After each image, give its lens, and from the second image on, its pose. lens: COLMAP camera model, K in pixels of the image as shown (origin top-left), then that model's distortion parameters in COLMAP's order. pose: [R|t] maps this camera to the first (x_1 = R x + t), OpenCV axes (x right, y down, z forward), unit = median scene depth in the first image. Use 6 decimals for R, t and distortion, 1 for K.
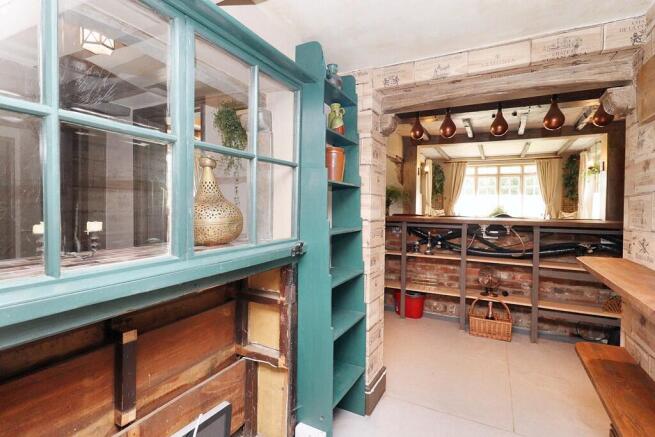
lens RADIAL K [[323.0, 0, 327.6], [0, 323.0, 213.7], [0, 0, 1]] dist [-0.000364, 0.000014]
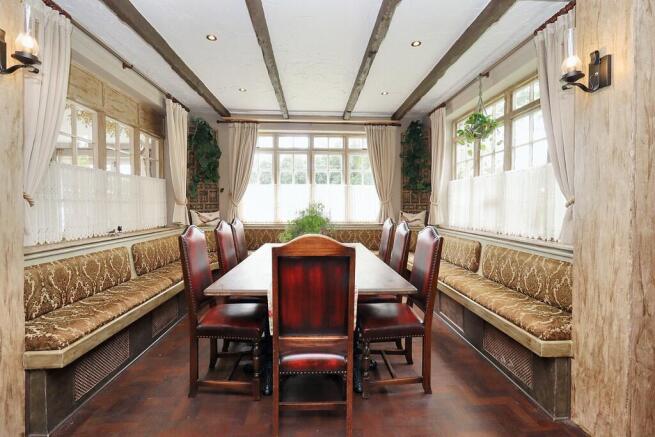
lens RADIAL K [[303.2, 0, 326.9], [0, 303.2, 212.7], [0, 0, 1]] dist [-0.016362, 0.008138]
pose [[0.864895, -0.023834, 0.501387, 0.288228], [0.020003, 0.999715, 0.013018, -0.015103], [-0.501554, -0.001230, 0.865125, 0.531343]]
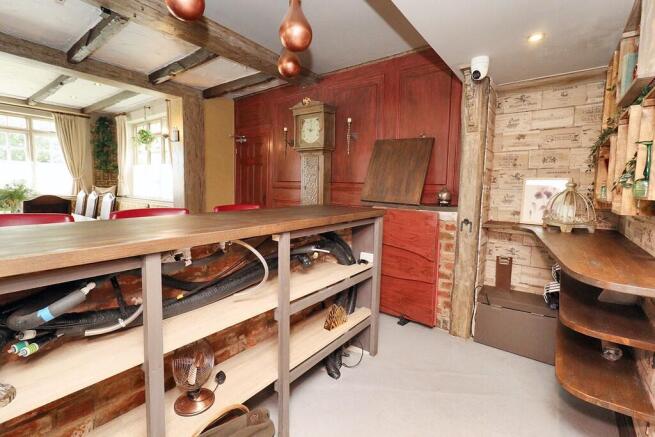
lens RADIAL K [[303.2, 0, 331.2], [0, 303.2, 214.7], [0, 0, 1]] dist [-0.016362, 0.008138]
pose [[0.151950, -0.097197, 0.983597, 0.063897], [-0.002002, 0.995121, 0.098645, -0.011208], [-0.988386, -0.016958, 0.151014, 0.281098]]
